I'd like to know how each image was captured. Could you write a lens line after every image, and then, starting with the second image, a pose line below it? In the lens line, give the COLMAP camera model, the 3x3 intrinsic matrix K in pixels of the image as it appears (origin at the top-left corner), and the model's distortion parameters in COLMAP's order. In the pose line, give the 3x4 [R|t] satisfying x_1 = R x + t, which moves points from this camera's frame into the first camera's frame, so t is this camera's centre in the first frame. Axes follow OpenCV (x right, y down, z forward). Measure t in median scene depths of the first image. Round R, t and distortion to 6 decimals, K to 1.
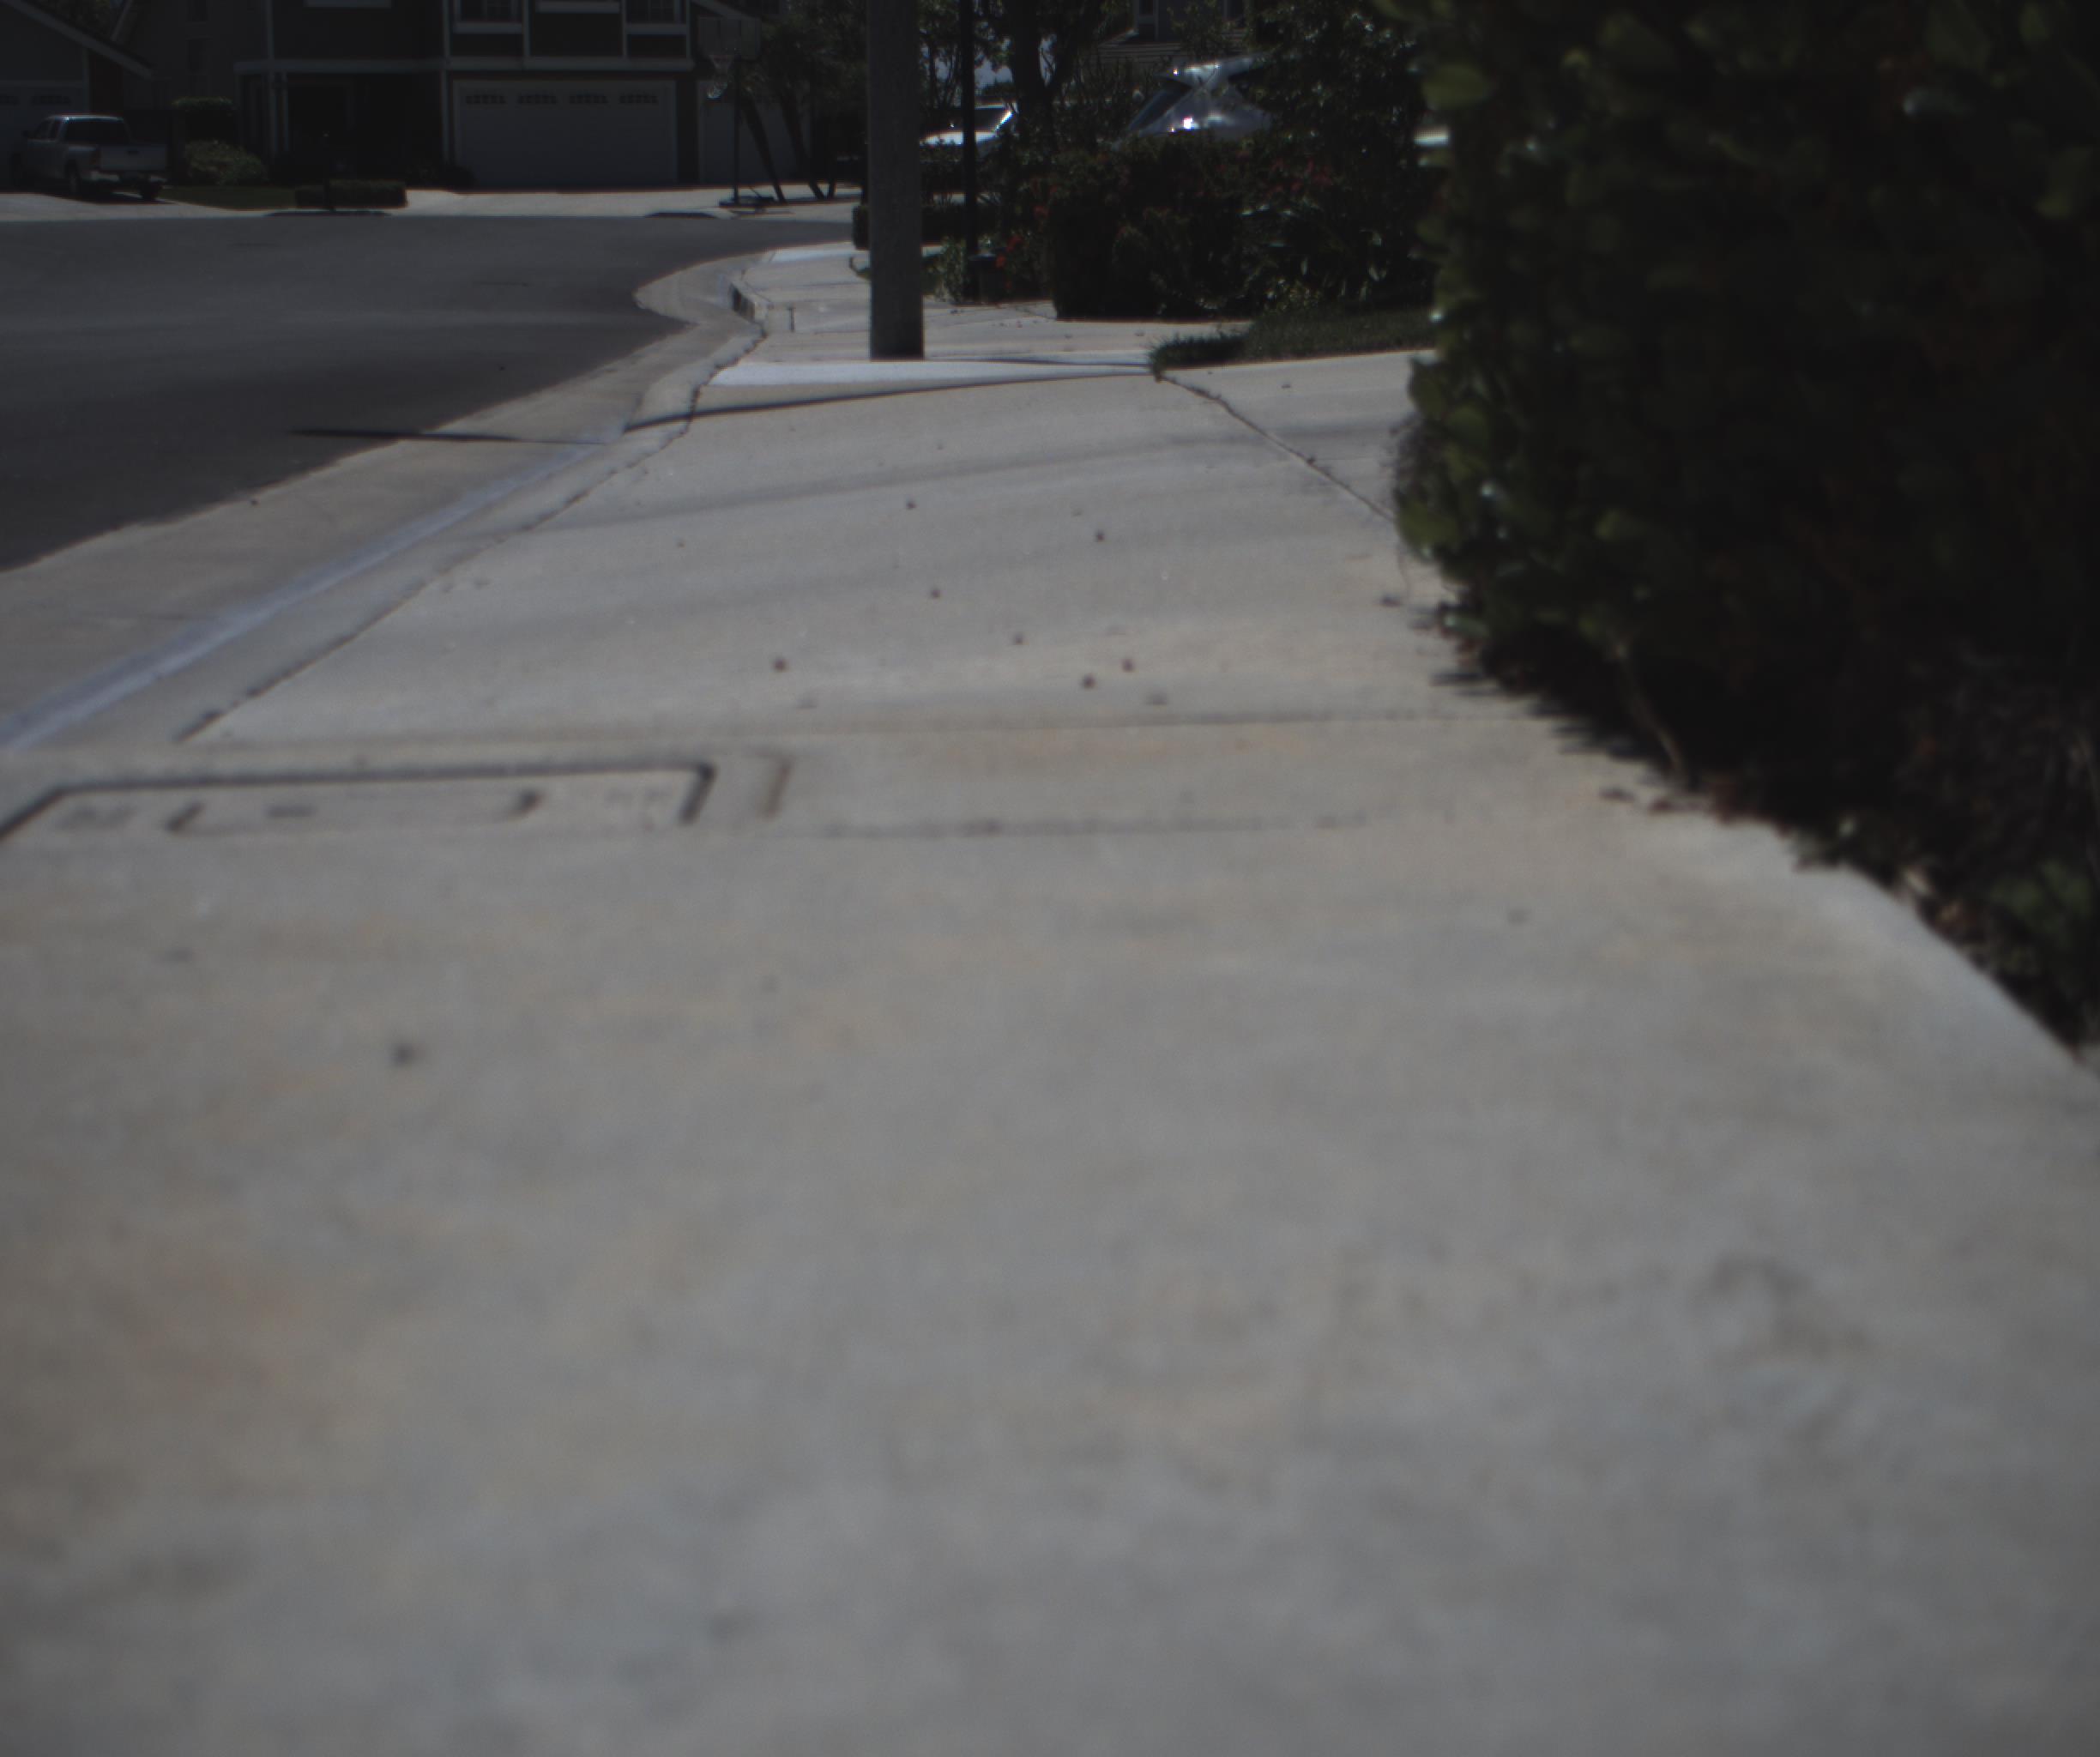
lens RADIAL K [[3903.1, 0, 1035.6], [0, 3903.1, 851.7], [0, 0, 1]] dist [-0.183728, 0.922124]
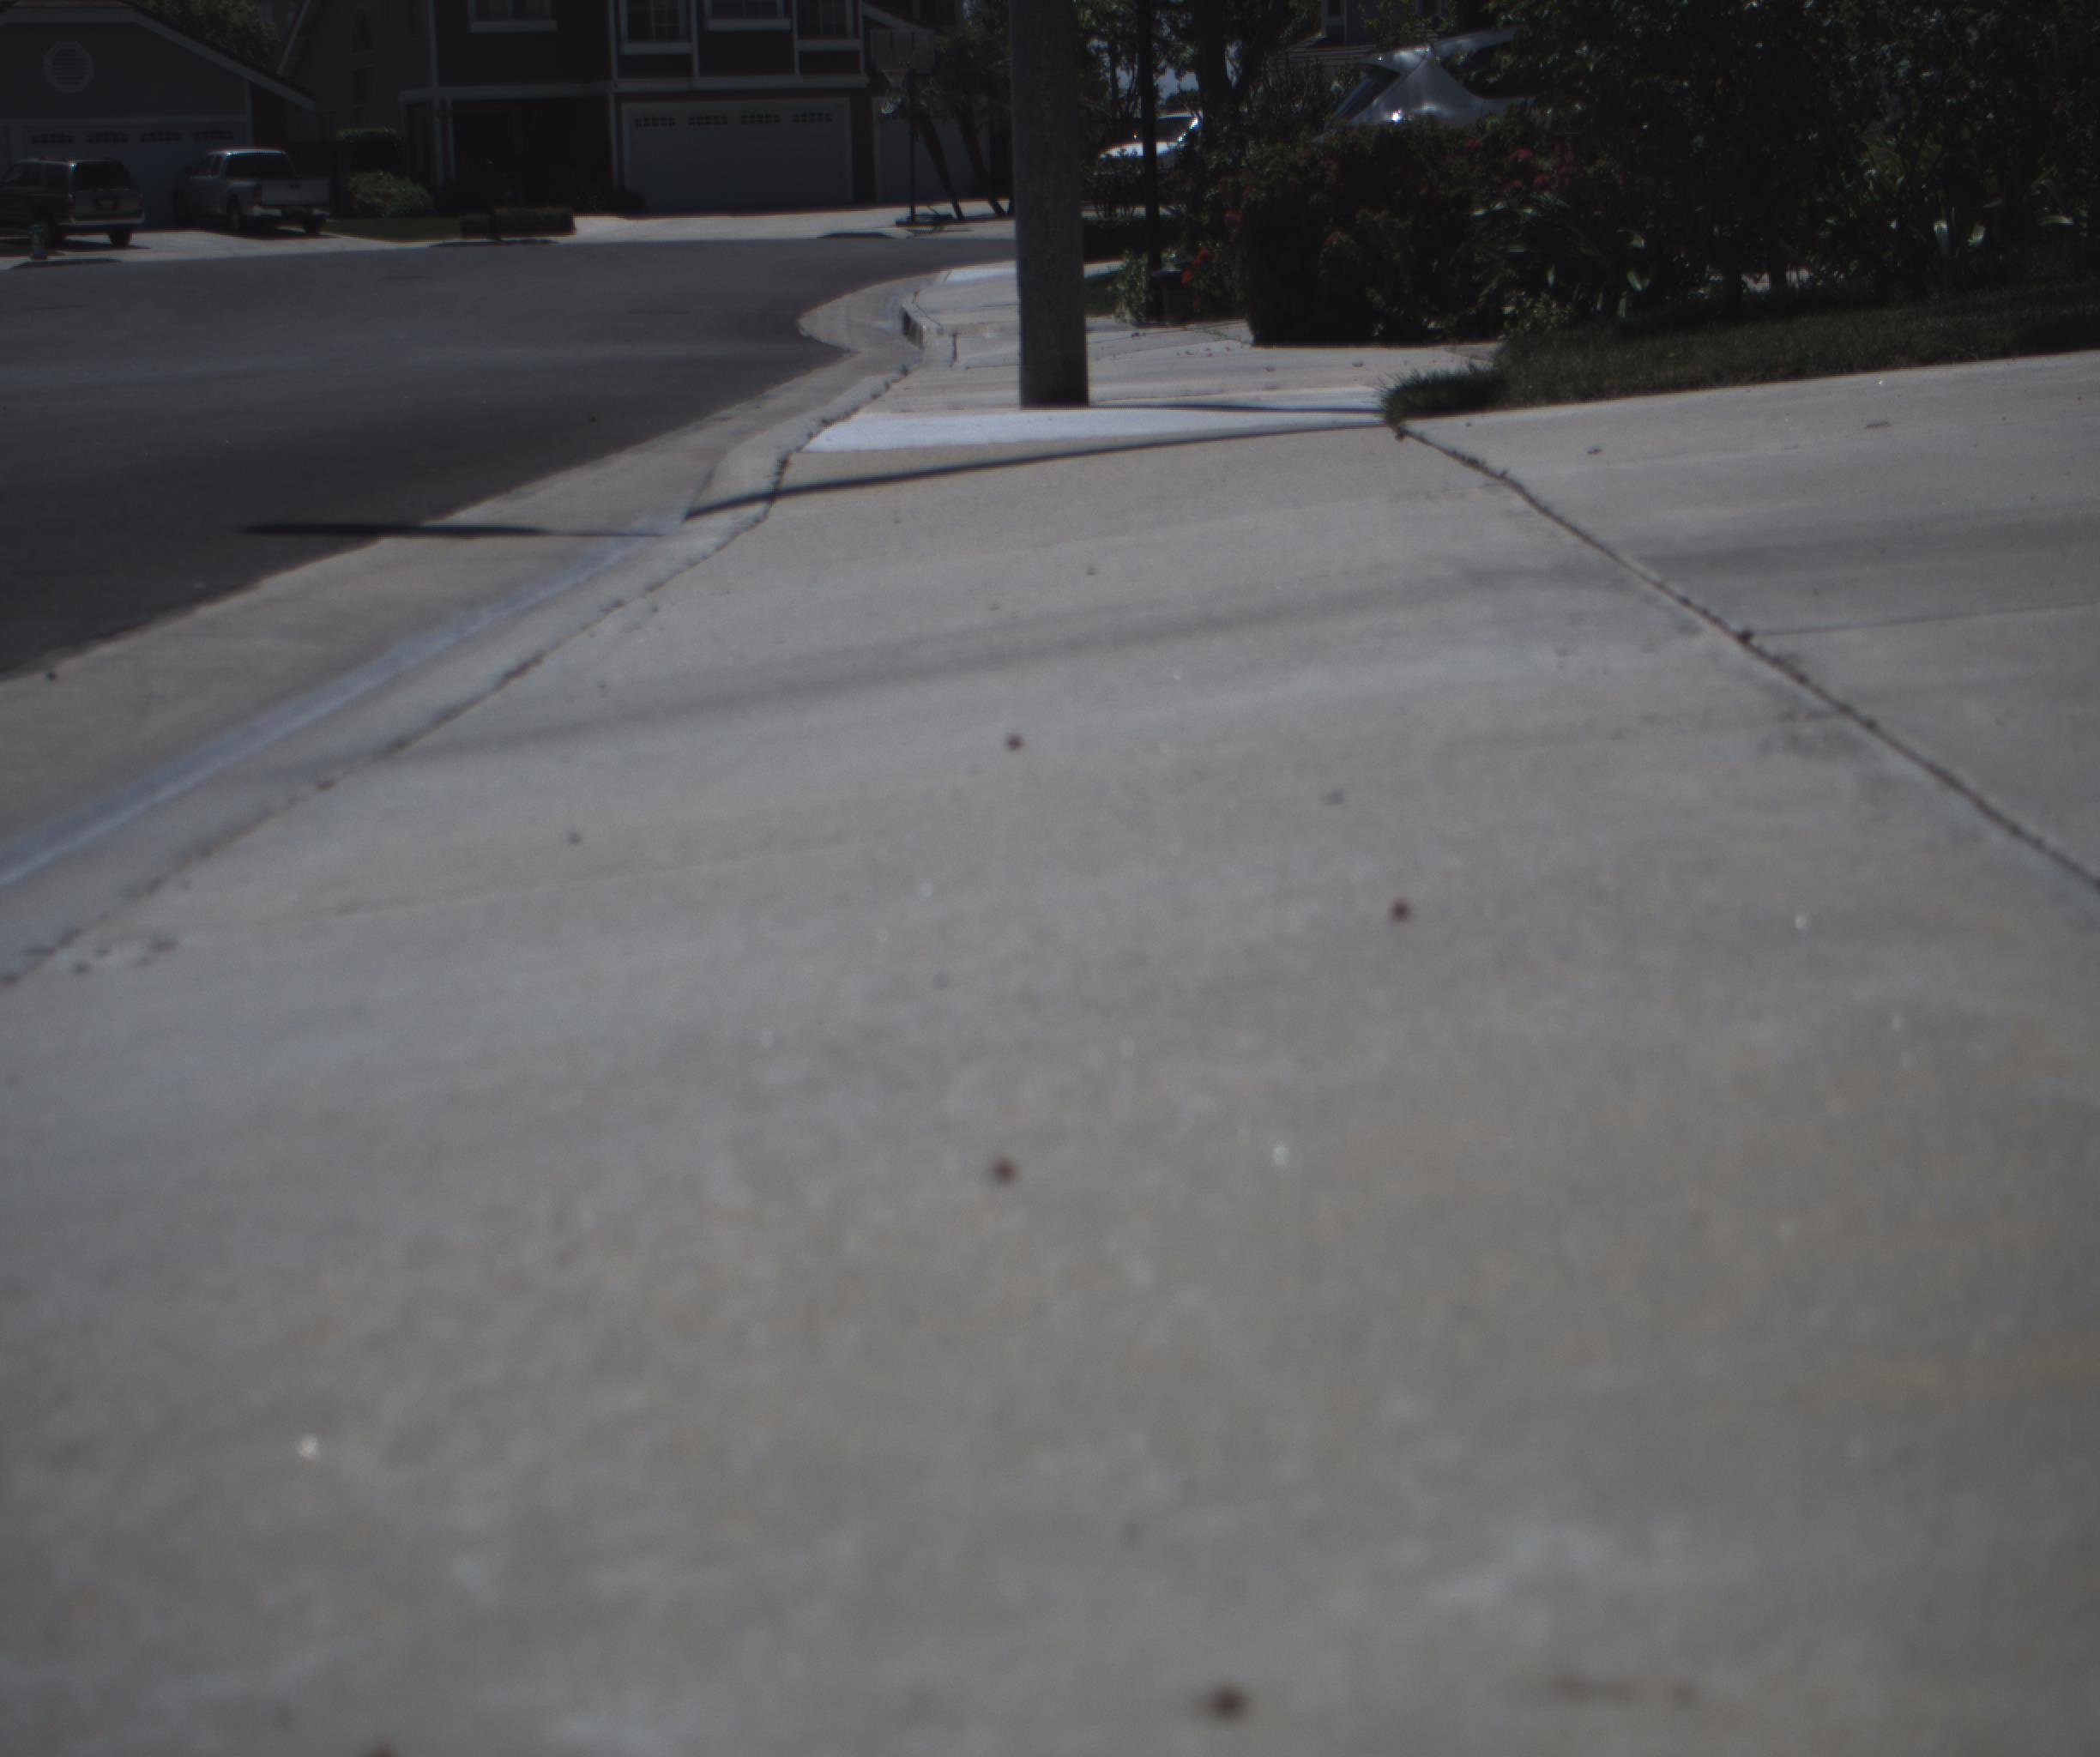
lens RADIAL K [[3903.1, 0, 1035.6], [0, 3903.1, 851.7], [0, 0, 1]] dist [-0.183728, 0.922124]
pose [[0.998542, -0.017551, -0.051049, -0.000396], [0.017354, 0.999840, -0.004302, -0.015388], [0.051116, 0.003410, 0.998687, 0.098998]]
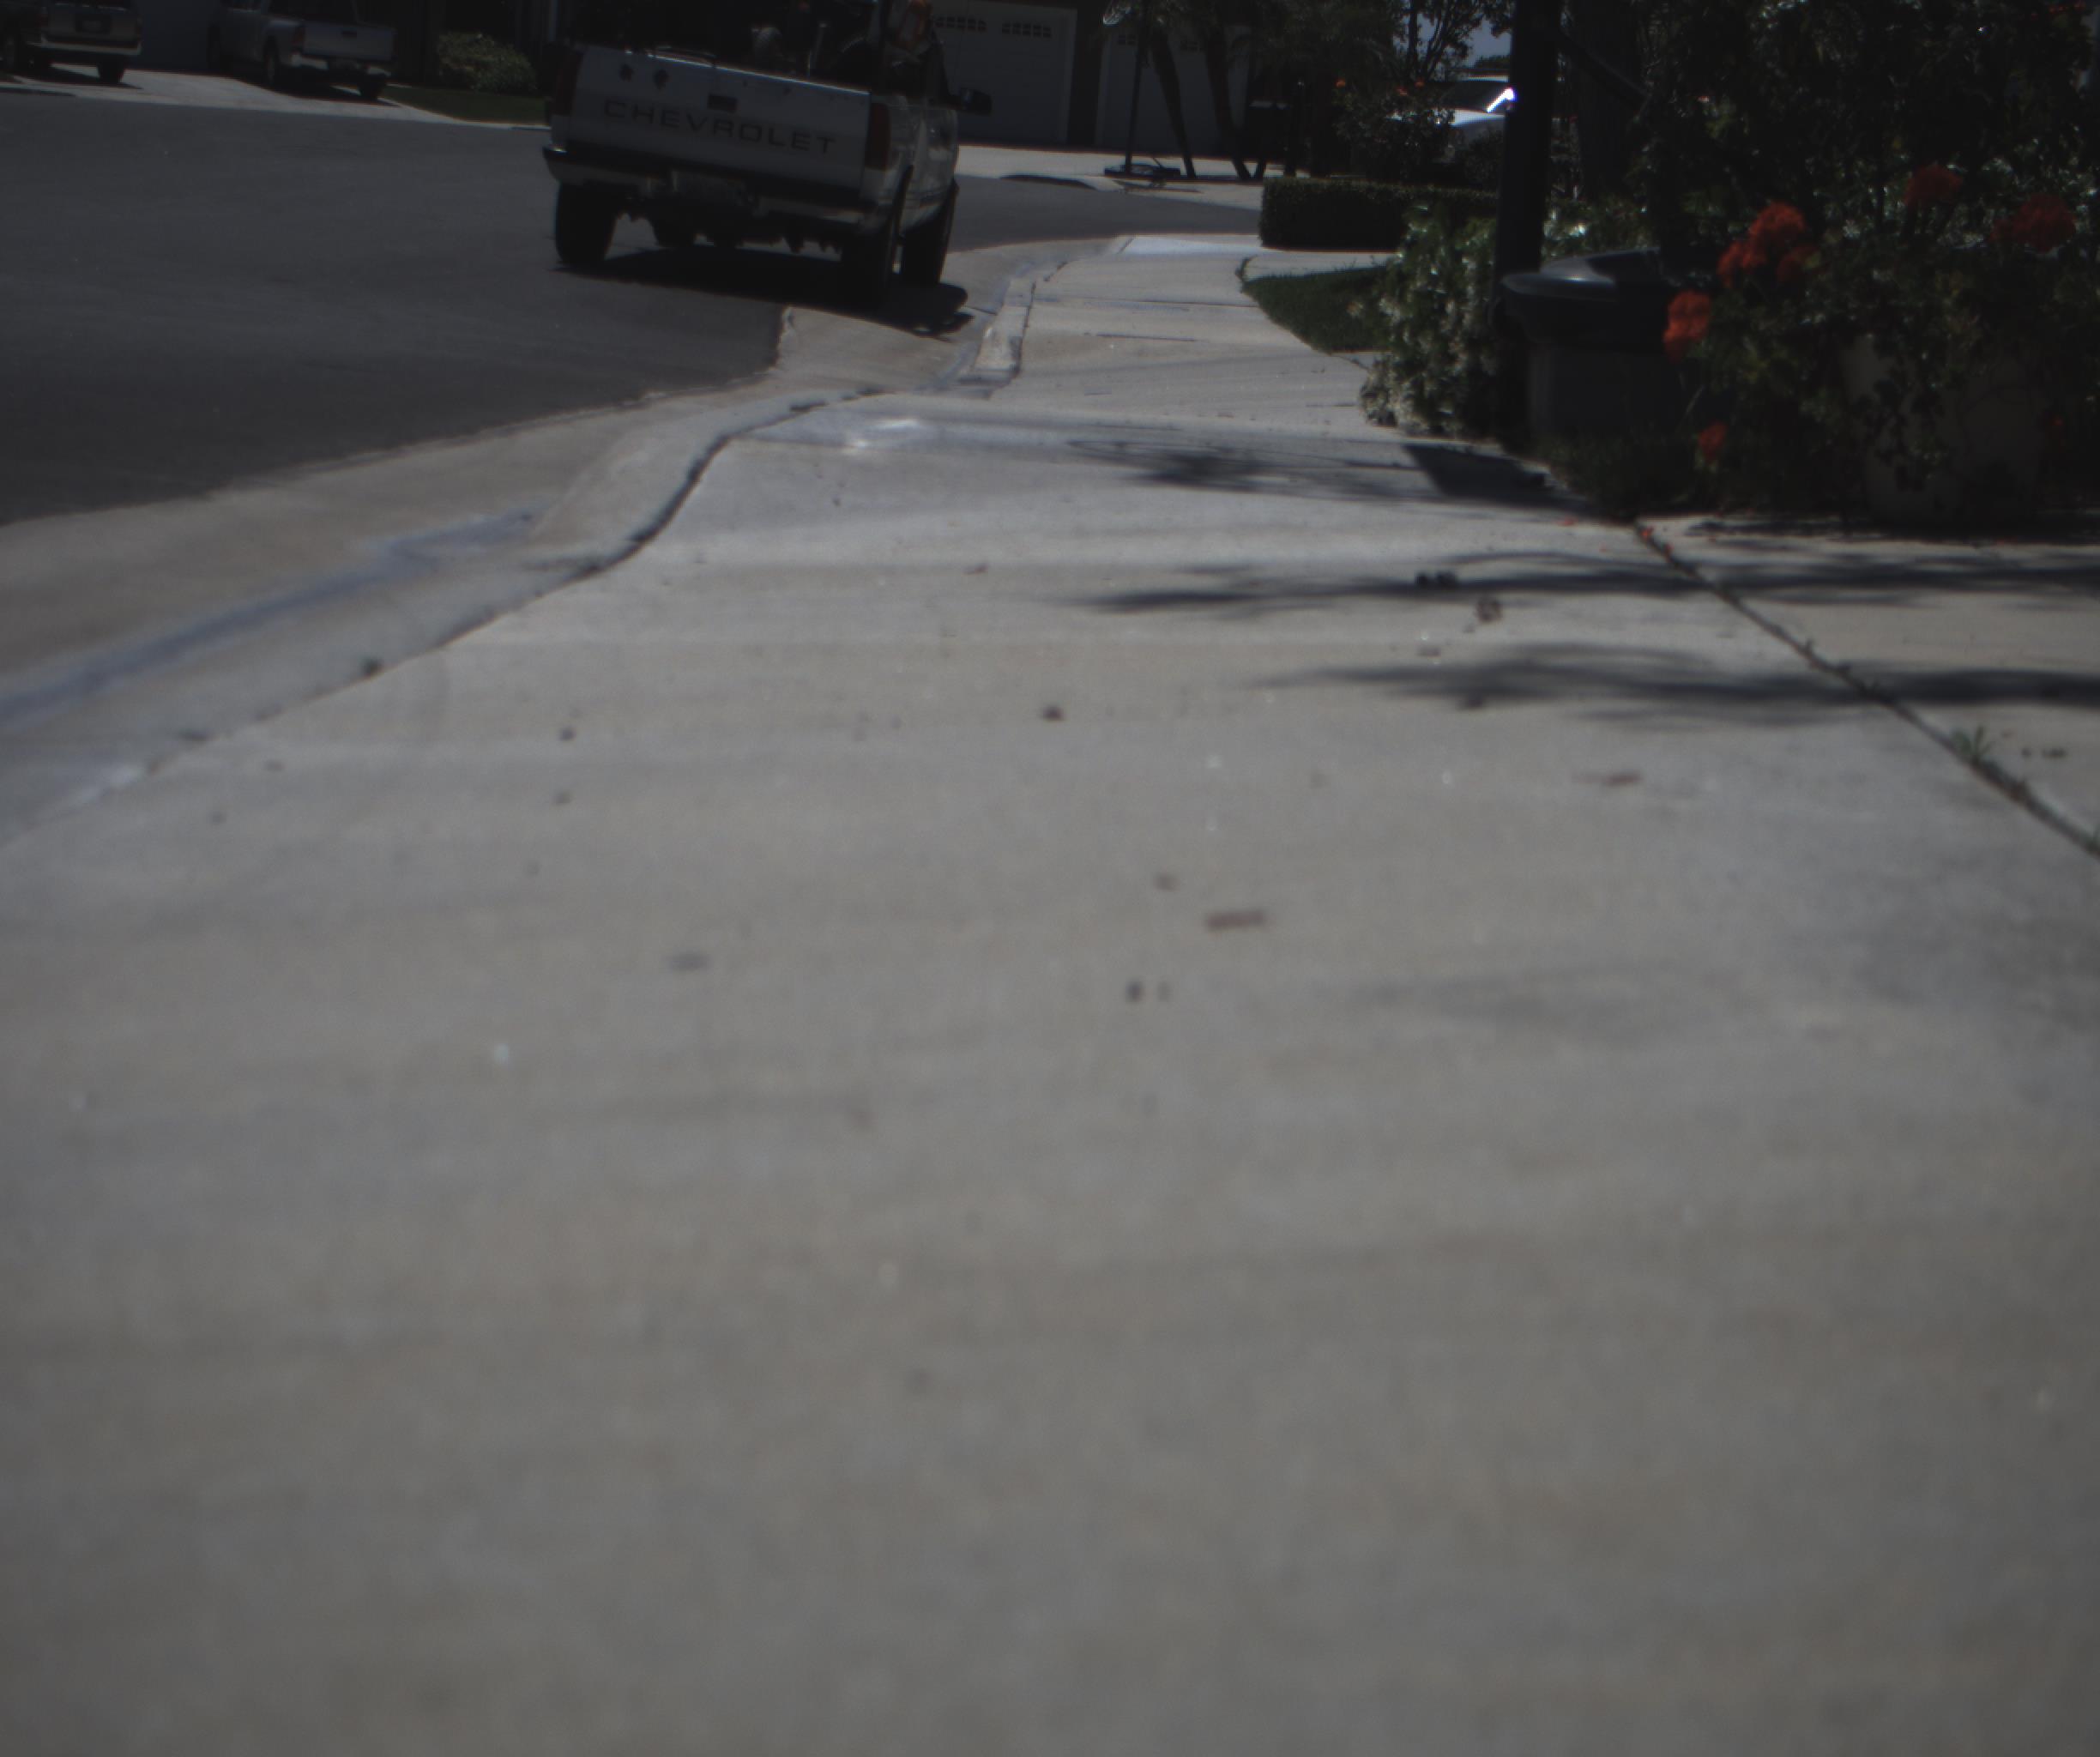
lens RADIAL K [[3903.1, 0, 1035.6], [0, 3903.1, 851.7], [0, 0, 1]] dist [-0.183728, 0.922124]
pose [[0.988875, 0.109525, -0.100646, -0.017242], [-0.109618, 0.993963, 0.004624, -0.109412], [0.100544, 0.006460, 0.994912, 0.717439]]
